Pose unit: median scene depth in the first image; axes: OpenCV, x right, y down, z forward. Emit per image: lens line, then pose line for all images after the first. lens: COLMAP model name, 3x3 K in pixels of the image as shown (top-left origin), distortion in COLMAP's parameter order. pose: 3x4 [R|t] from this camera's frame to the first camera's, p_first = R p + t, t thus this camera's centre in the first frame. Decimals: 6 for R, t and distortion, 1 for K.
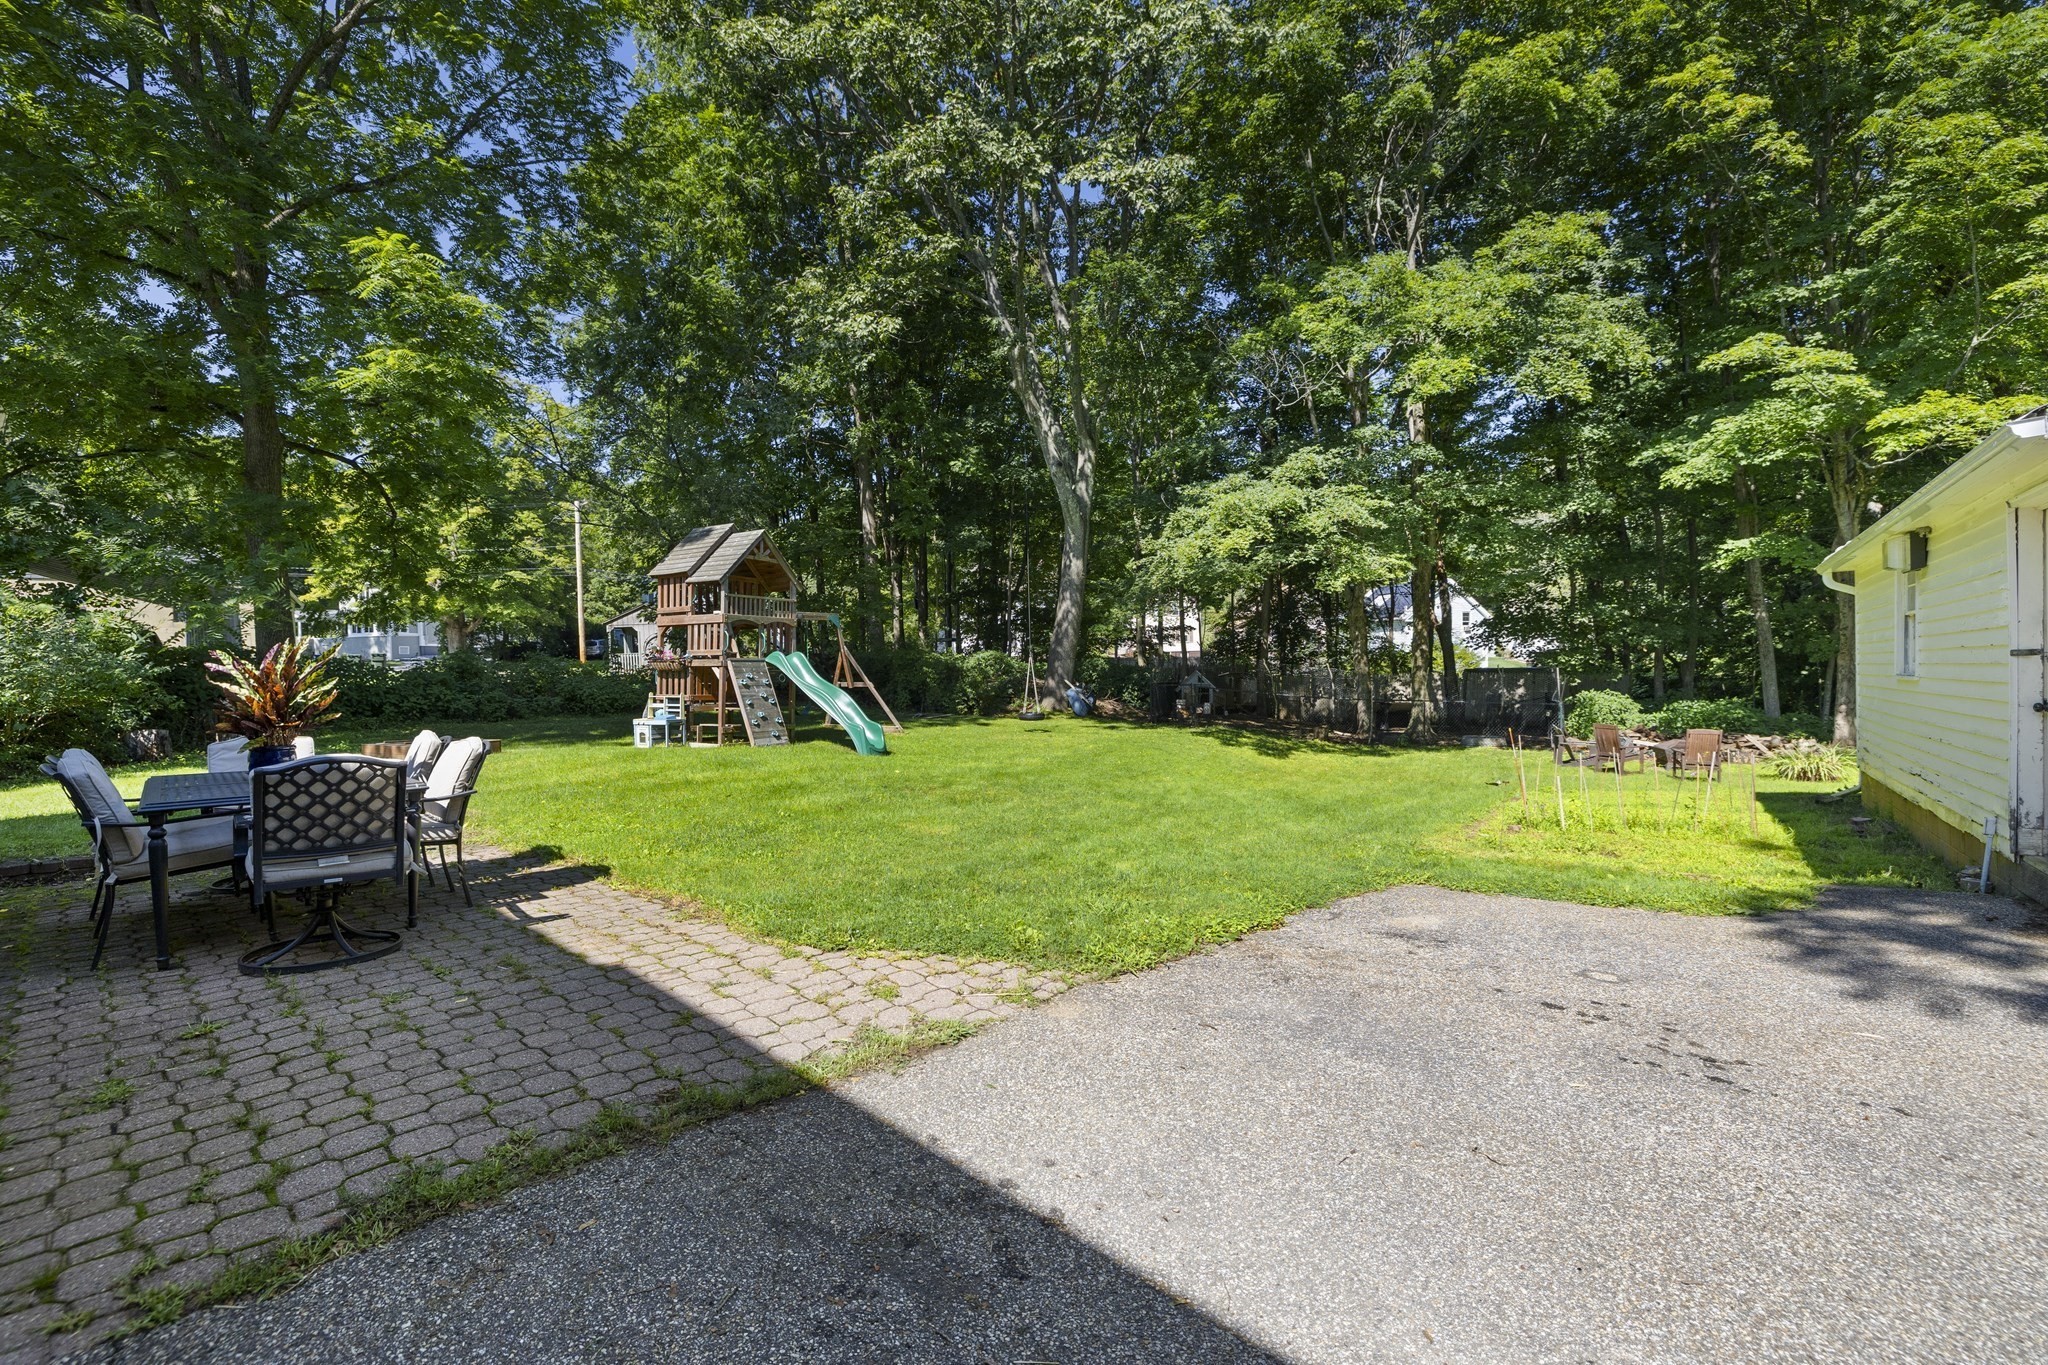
lens RADIAL K [[855.9, 0, 1016.9], [0, 855.9, 698.9], [0, 0, 1]] dist [-0.004812, -0.000340]
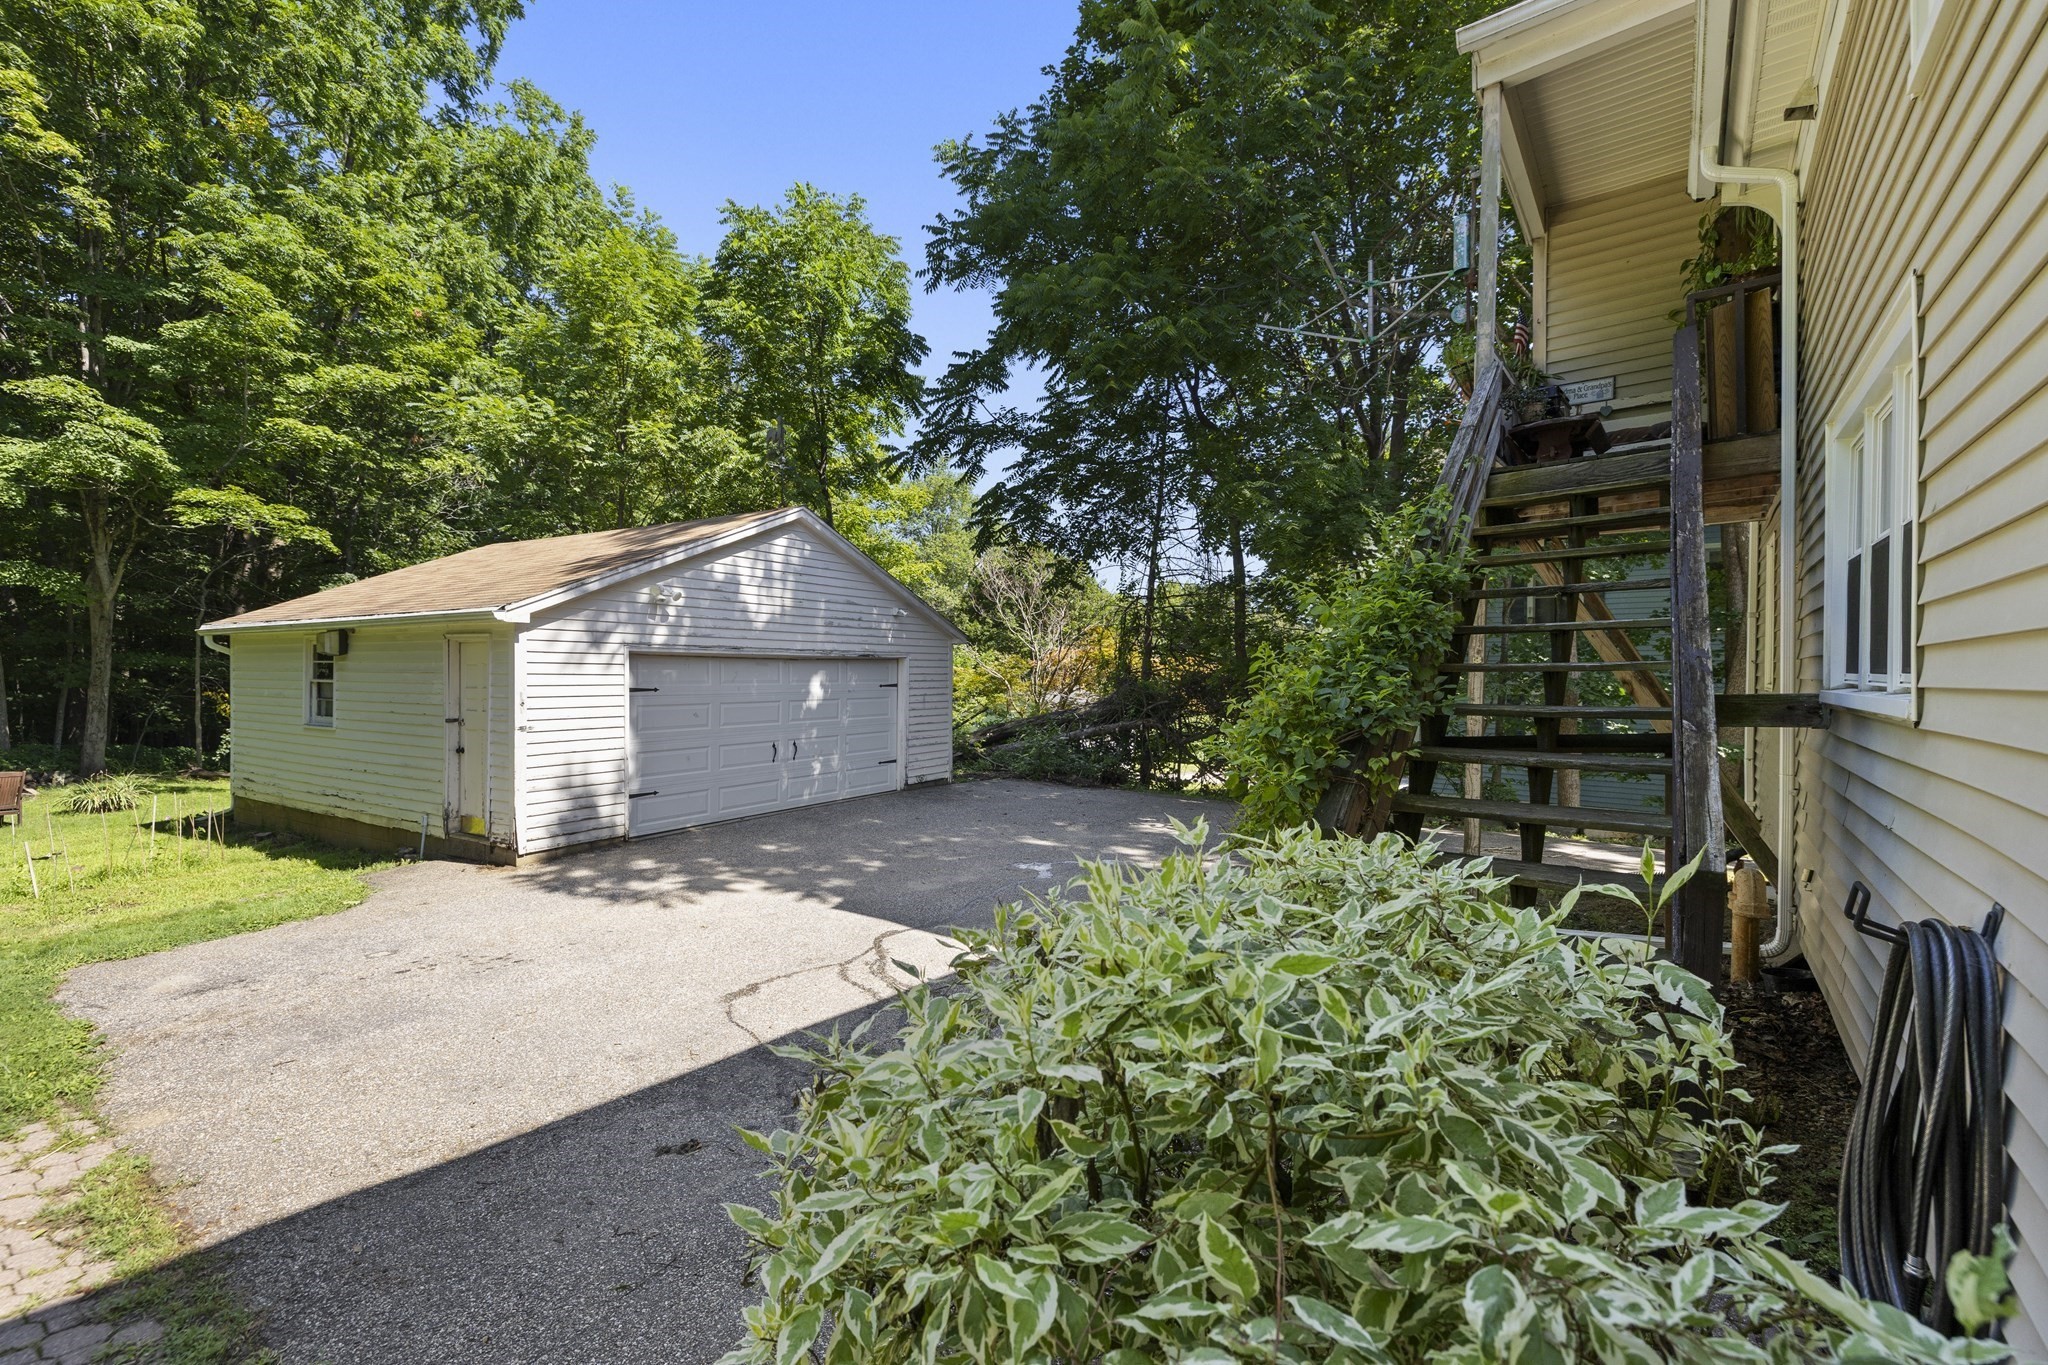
lens RADIAL K [[855.9, 0, 1025.0], [0, 855.9, 687.8], [0, 0, 1]] dist [-0.004812, -0.000340]
pose [[-0.132583, 0.004397, 0.991162, -0.963778], [0.018362, 0.999829, -0.001979, -0.124715], [-0.991002, 0.017938, -0.132641, 0.051810]]
